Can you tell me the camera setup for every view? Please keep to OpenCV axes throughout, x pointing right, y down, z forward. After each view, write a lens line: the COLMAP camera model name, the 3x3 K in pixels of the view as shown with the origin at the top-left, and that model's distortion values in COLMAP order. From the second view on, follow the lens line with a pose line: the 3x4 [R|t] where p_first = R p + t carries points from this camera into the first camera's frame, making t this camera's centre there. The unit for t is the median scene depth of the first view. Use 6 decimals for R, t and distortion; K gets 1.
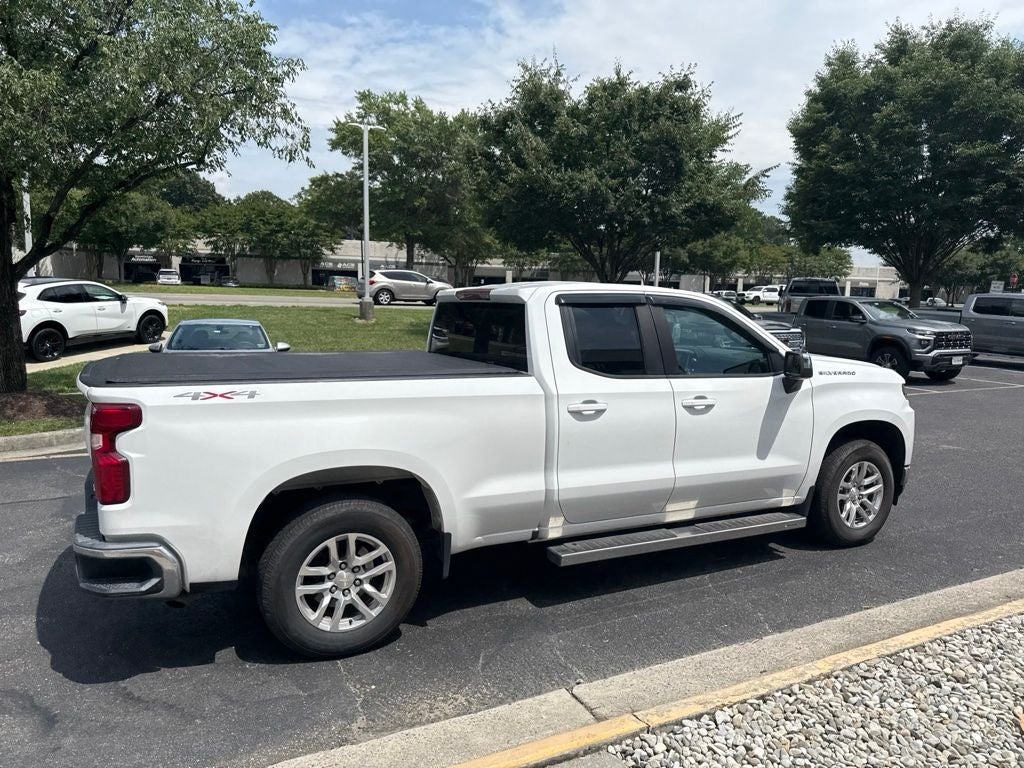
lens RADIAL K [[724.8, 0, 504.1], [0, 724.8, 415.2], [0, 0, 1]] dist [0.042458, -0.051487]
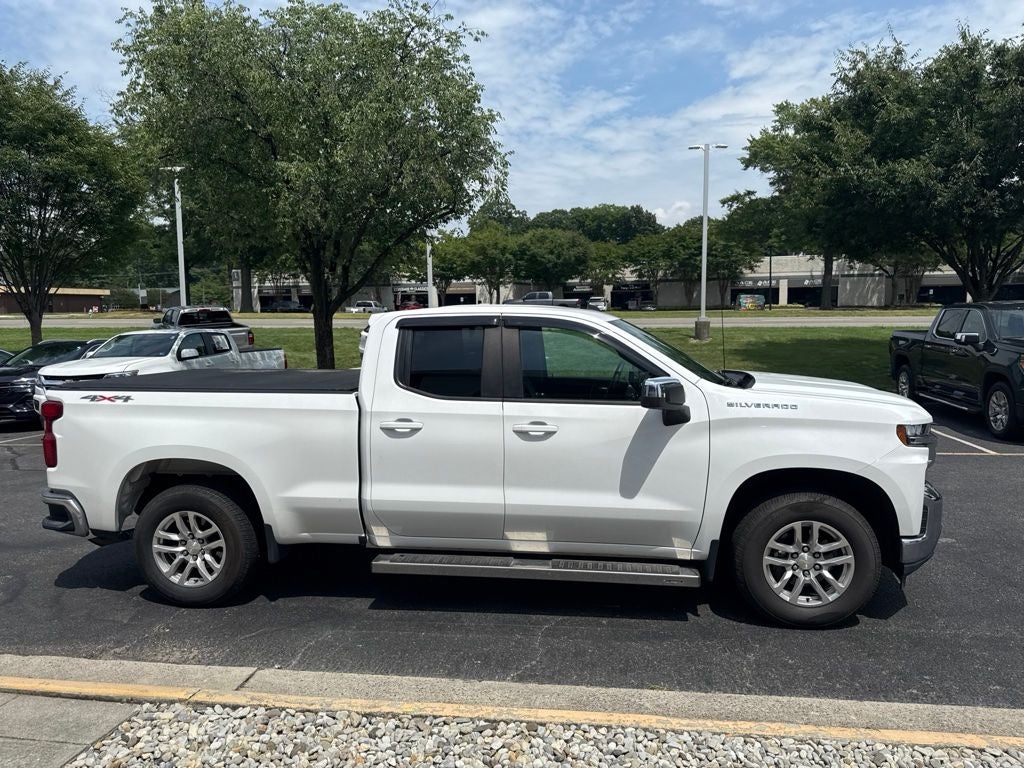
lens RADIAL K [[724.8, 0, 508.7], [0, 724.8, 412.6], [0, 0, 1]] dist [0.042458, -0.051487]
pose [[0.816338, 0.044349, -0.575869, 0.744528], [-0.061956, 0.998019, -0.010968, -0.024097], [0.574242, 0.044632, 0.817468, 0.198967]]
